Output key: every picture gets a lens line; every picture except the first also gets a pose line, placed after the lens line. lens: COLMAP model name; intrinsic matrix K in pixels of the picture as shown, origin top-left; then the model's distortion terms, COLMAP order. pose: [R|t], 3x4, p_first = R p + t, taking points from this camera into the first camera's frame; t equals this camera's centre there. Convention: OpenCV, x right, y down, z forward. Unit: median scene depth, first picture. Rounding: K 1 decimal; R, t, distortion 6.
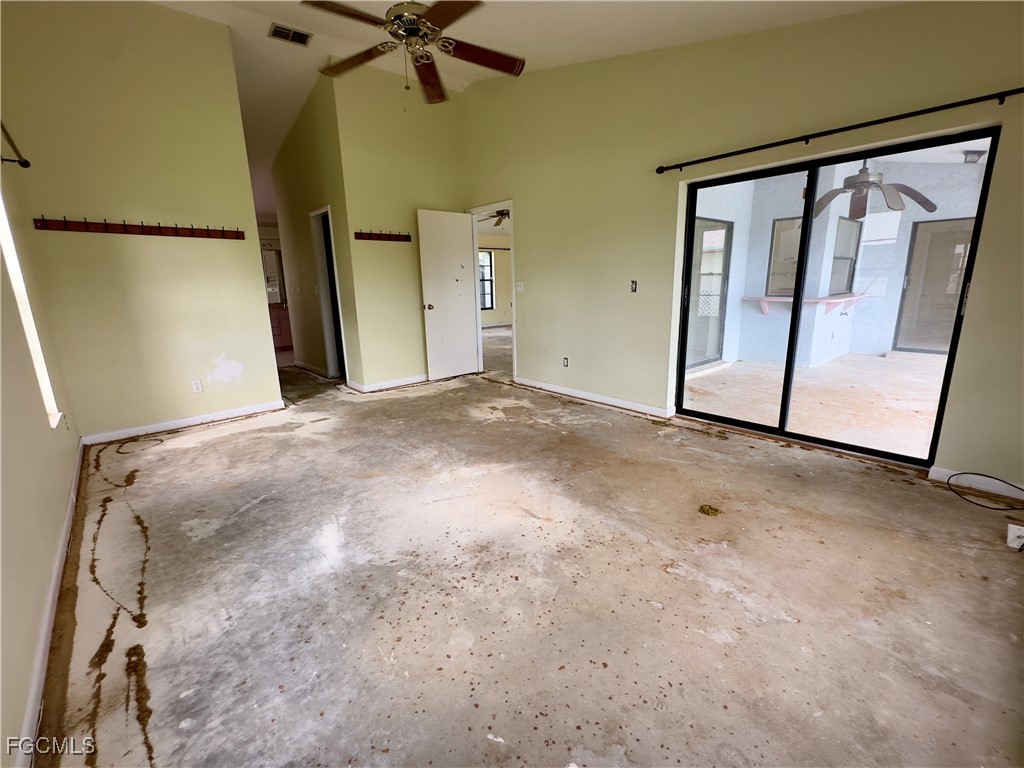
lens RADIAL K [[448.7, 0, 512.0], [0, 448.7, 384.0], [0, 0, 1]] dist [-0.001101, -0.000264]
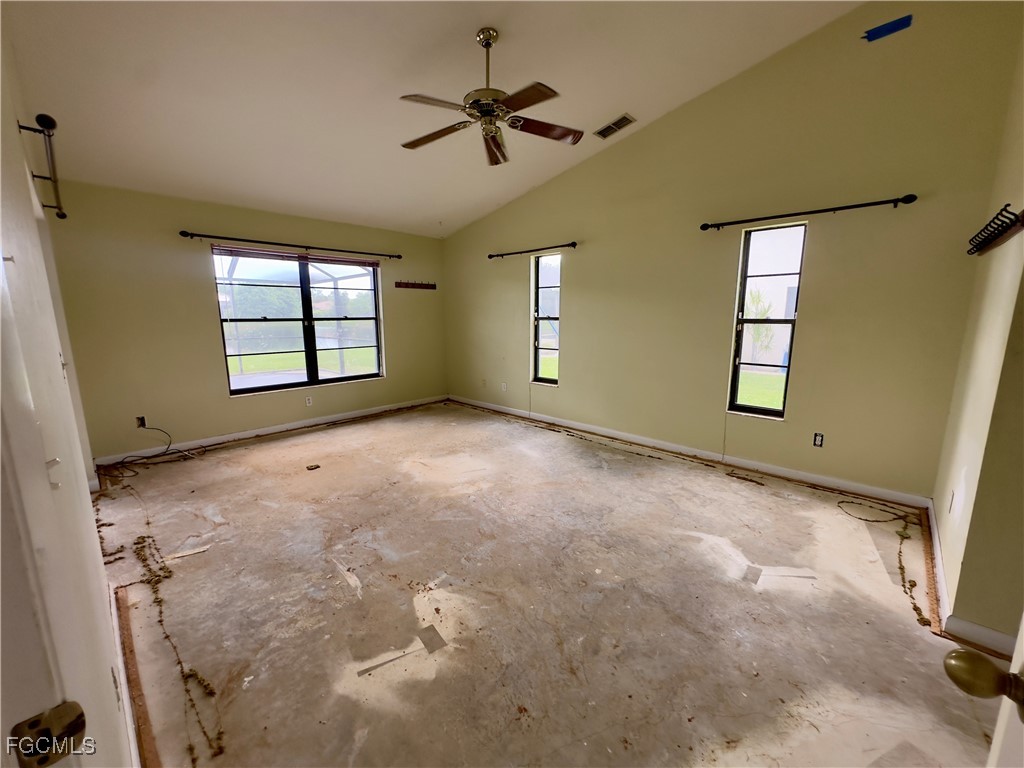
lens RADIAL K [[409.3, 0, 512.0], [0, 409.3, 384.0], [0, 0, 1]] dist [-0.003231, -0.000152]
pose [[-0.995628, 0.040201, -0.084318, -0.132877], [0.004115, 0.920654, 0.390359, -0.451273], [0.093320, 0.388305, -0.916794, 1.803035]]
